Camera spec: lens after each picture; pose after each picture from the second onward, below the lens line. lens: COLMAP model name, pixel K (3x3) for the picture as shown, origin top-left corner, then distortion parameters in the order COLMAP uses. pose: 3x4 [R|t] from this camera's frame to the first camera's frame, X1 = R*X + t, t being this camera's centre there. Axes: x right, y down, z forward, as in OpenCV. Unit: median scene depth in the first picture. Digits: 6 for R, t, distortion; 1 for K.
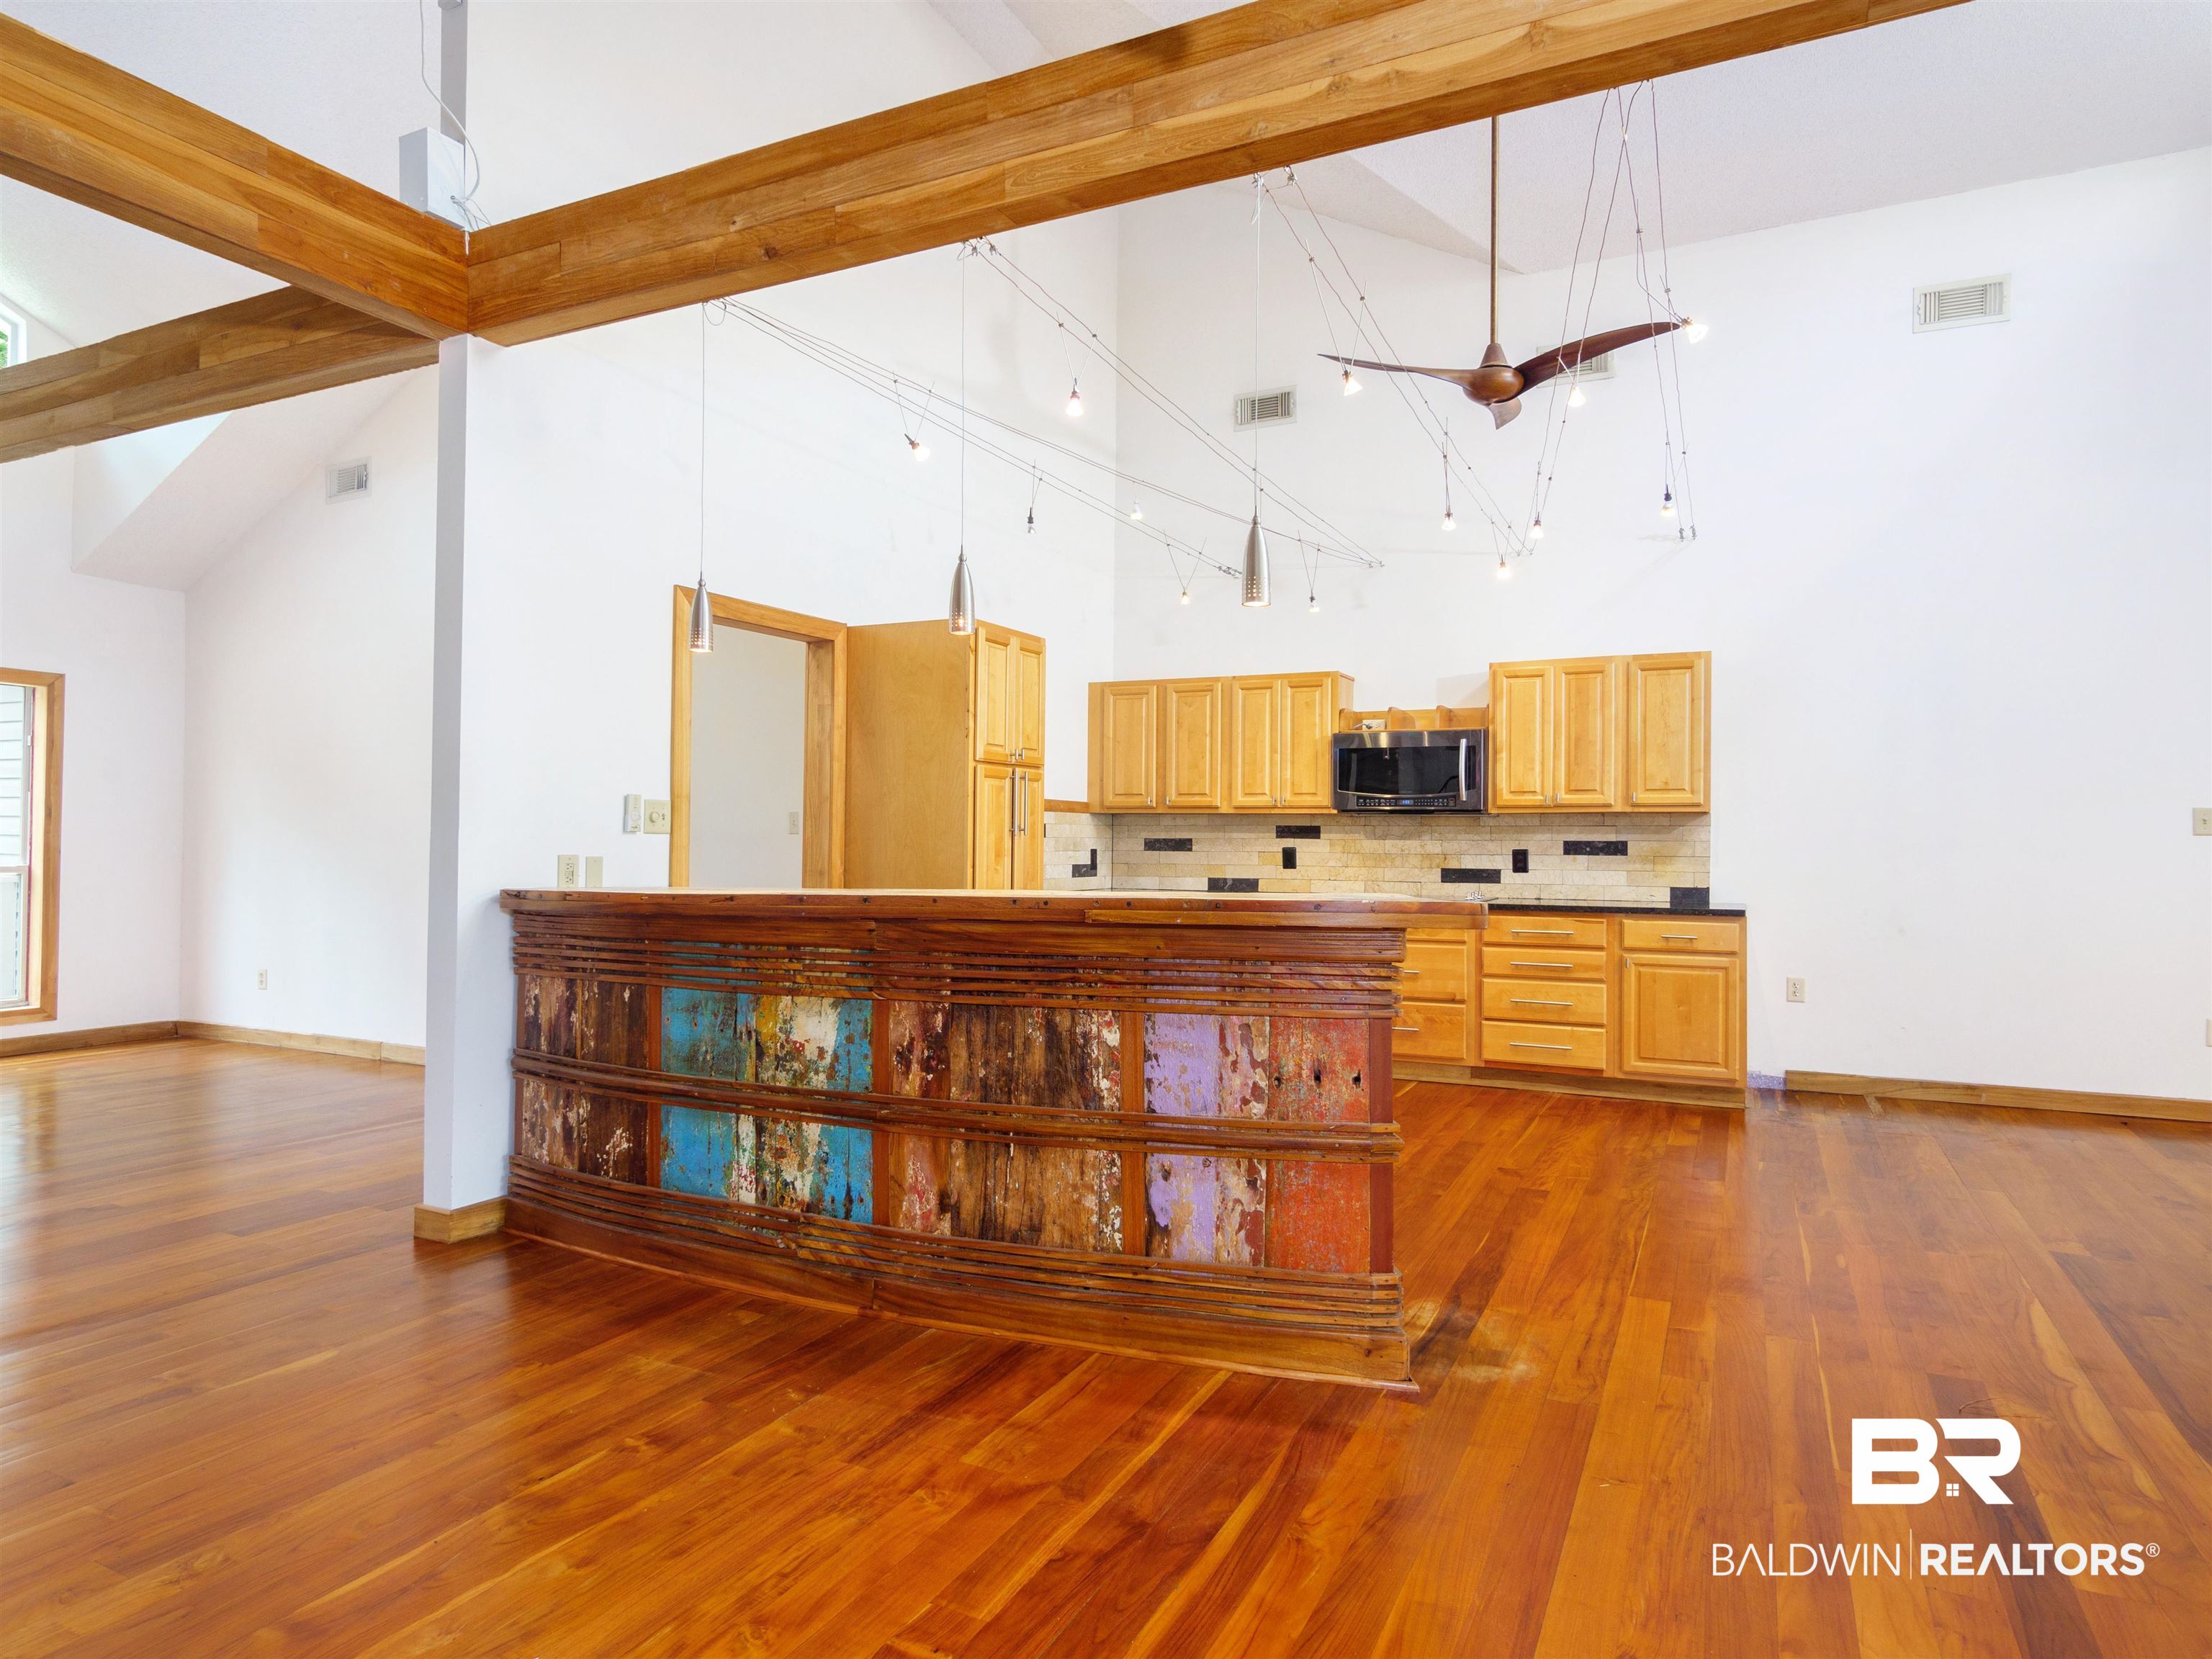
lens RADIAL K [[1283.5, 0, 1110.8], [0, 1283.5, 838.4], [0, 0, 1]] dist [0.003397, 0.001154]
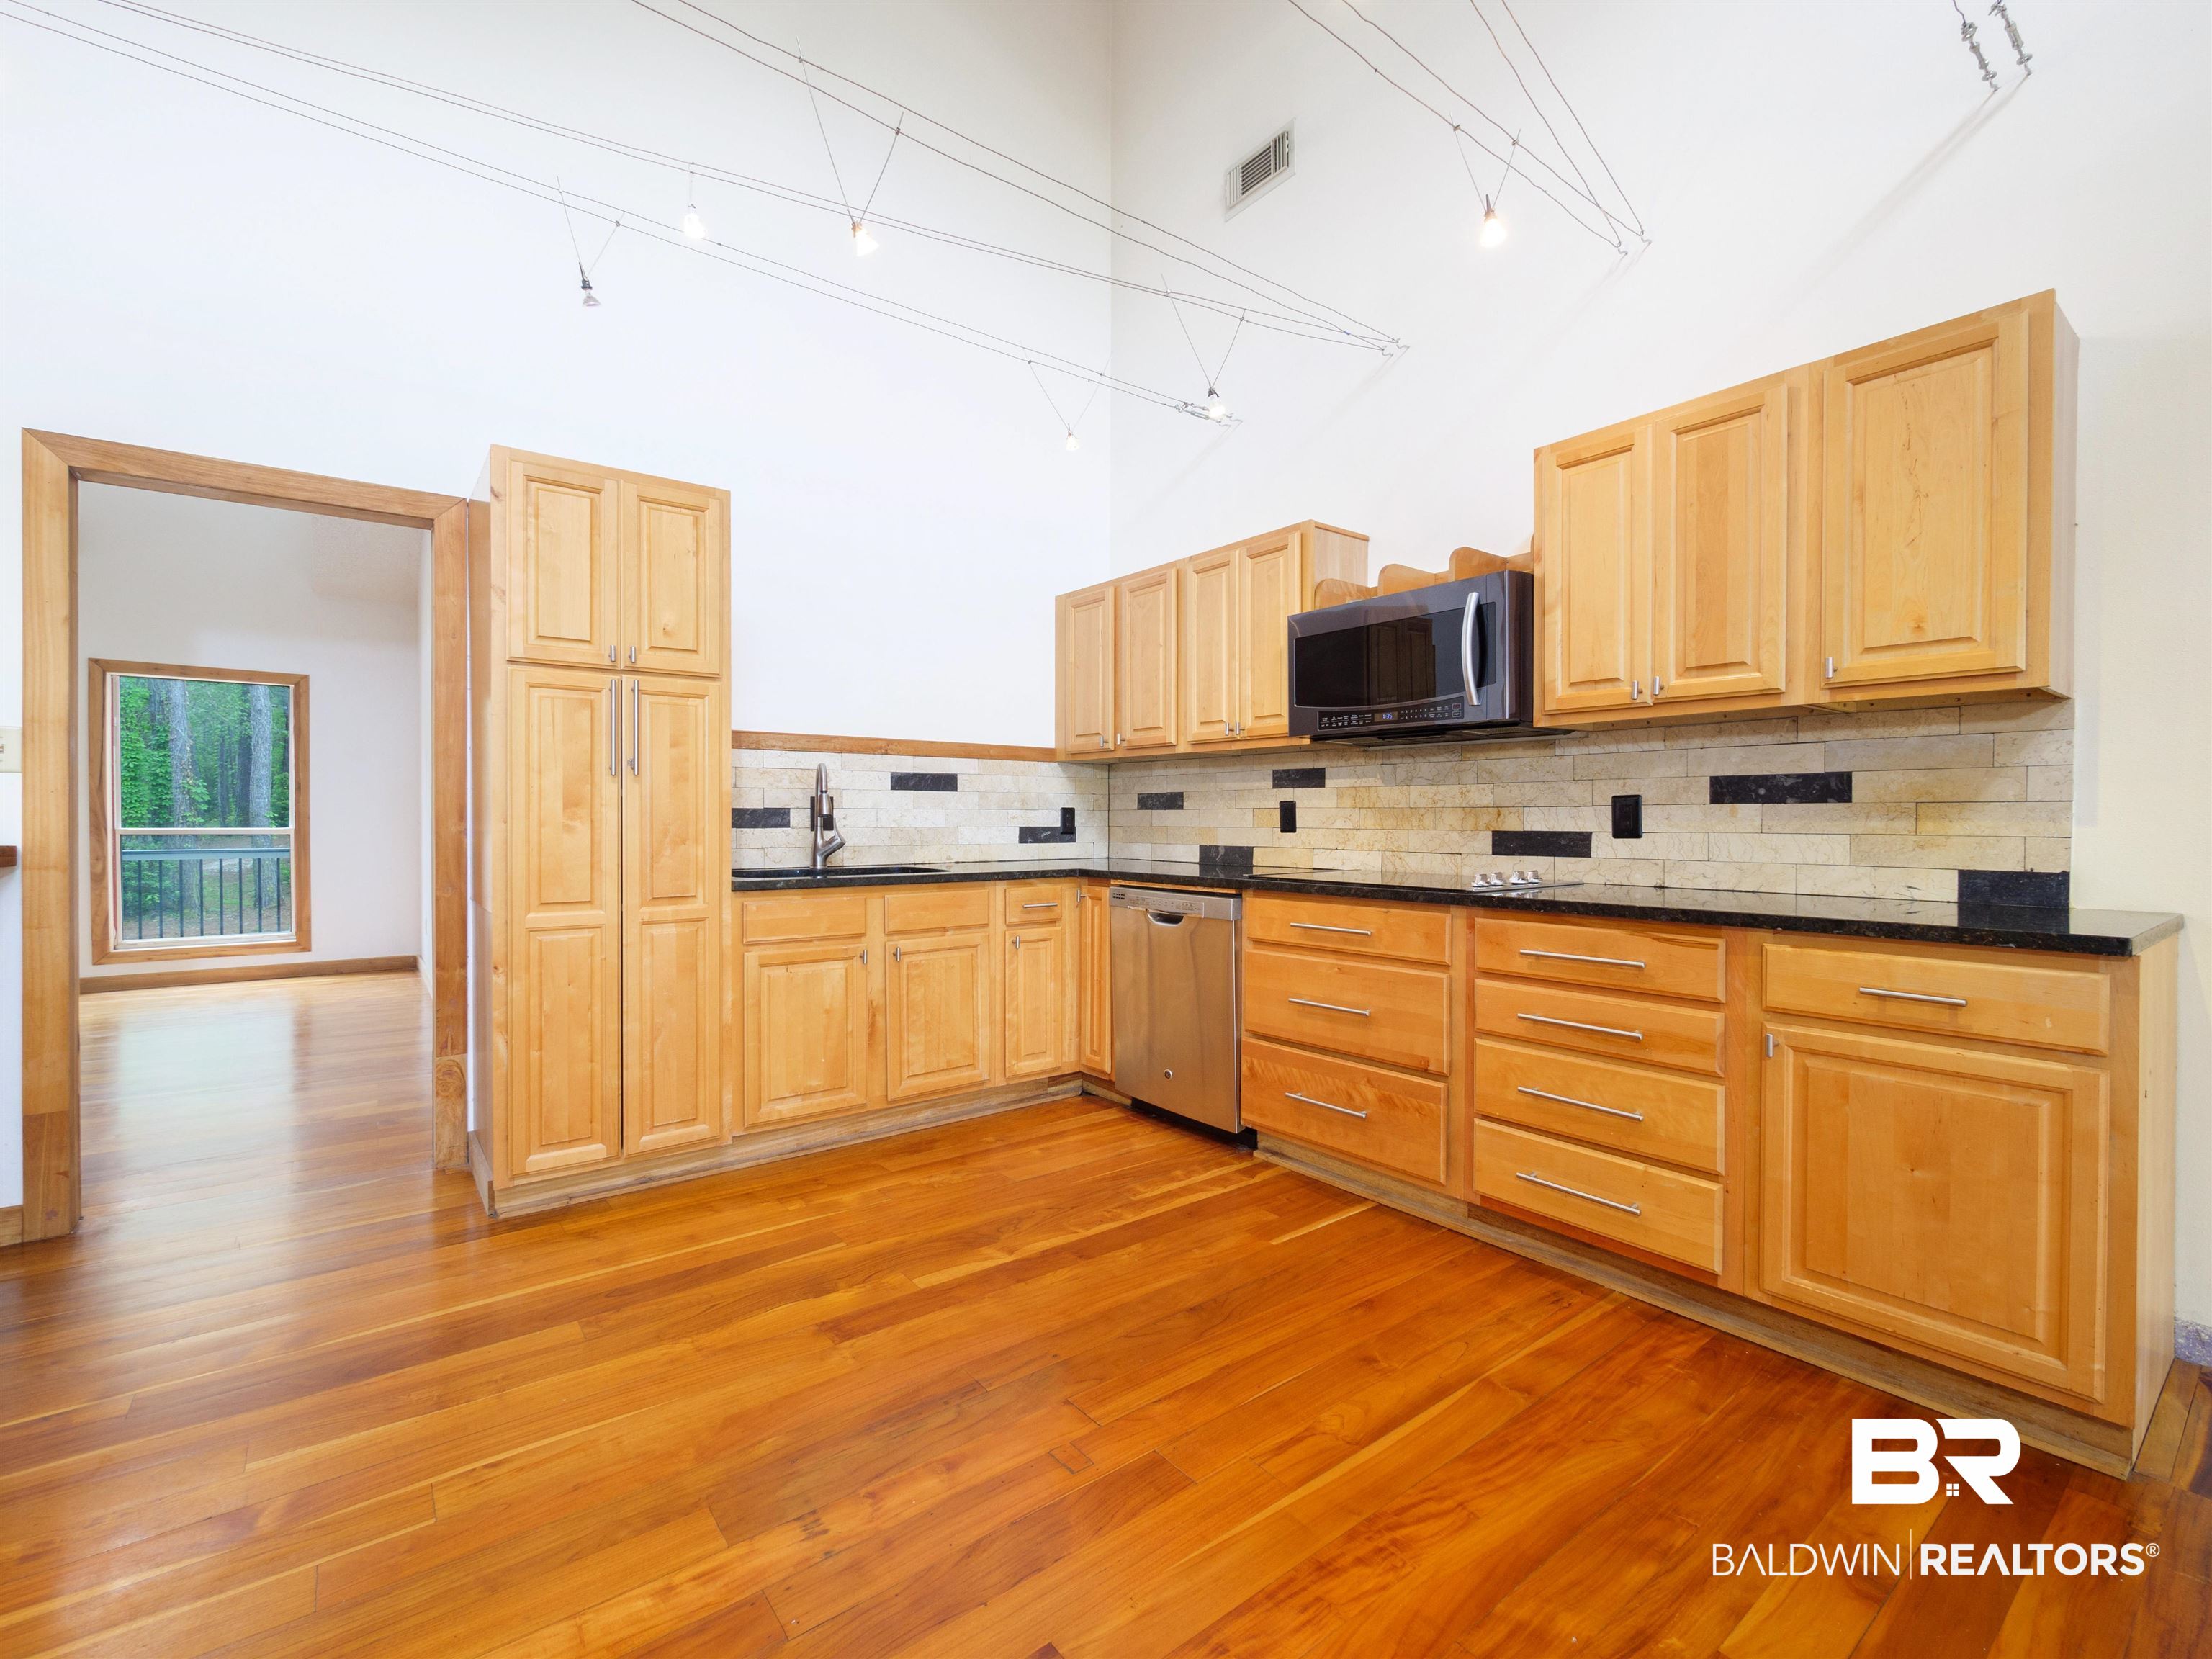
lens RADIAL K [[963.2, 0, 1097.8], [0, 963.2, 831.0], [0, 0, 1]] dist [-0.001357, -0.000307]
pose [[0.892511, 0.000358, -0.451025, 0.308612], [0.005298, 0.999922, 0.011279, 0.018272], [0.450994, -0.012456, 0.892440, 0.544961]]
